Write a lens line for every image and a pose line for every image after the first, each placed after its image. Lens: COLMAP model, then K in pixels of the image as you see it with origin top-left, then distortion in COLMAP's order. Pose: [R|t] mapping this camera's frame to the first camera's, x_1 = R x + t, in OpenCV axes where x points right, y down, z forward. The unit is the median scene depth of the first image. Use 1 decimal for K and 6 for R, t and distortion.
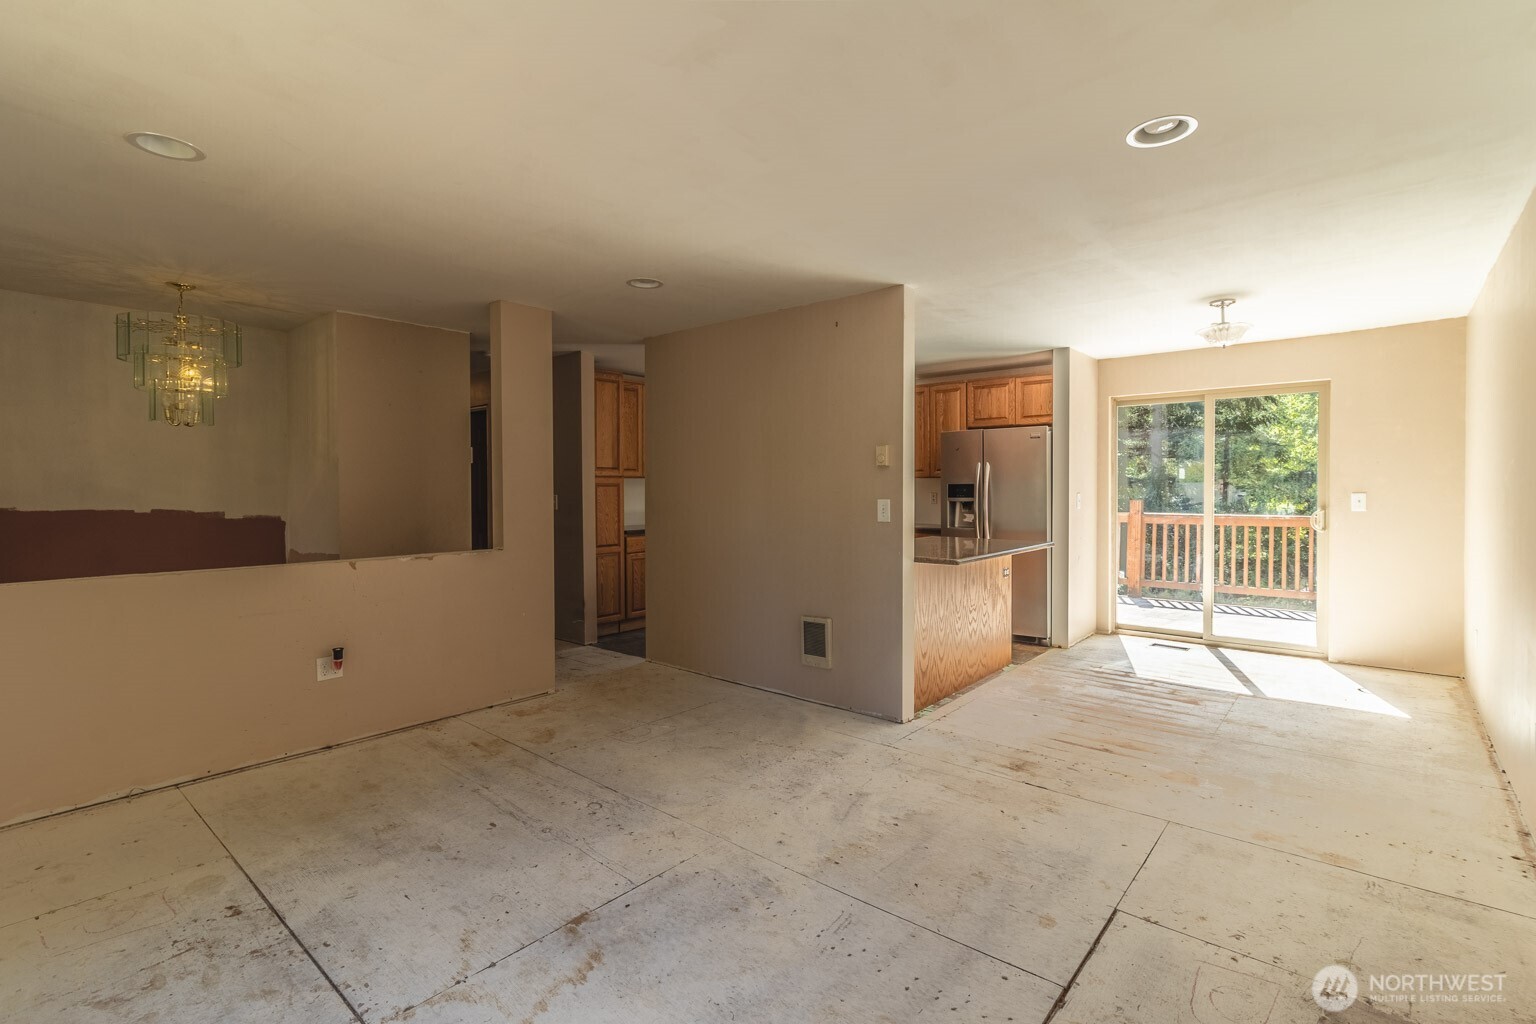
lens RADIAL K [[710.2, 0, 766.0], [0, 710.2, 504.2], [0, 0, 1]] dist [0.000263, -0.000100]
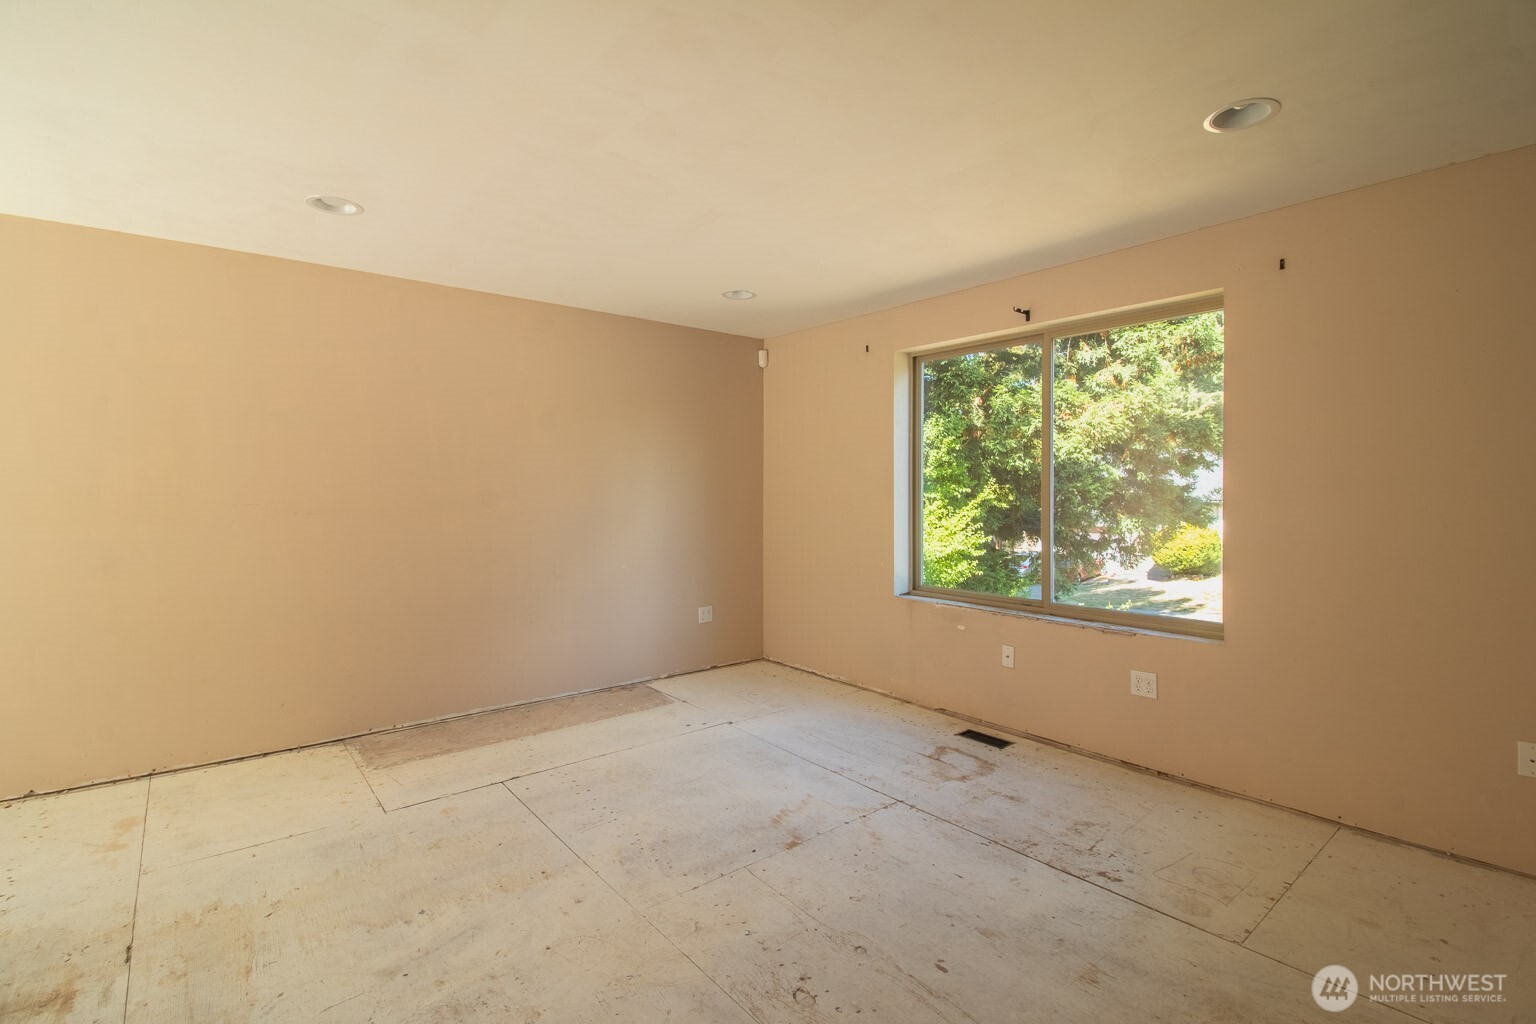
lens RADIAL K [[710.2, 0, 766.0], [0, 710.2, 504.2], [0, 0, 1]] dist [0.000263, -0.000100]
pose [[-0.984418, -0.001075, 0.175840, -0.200229], [0.006489, 0.999078, 0.042436, -0.021702], [-0.175724, 0.042915, -0.983504, 1.011196]]
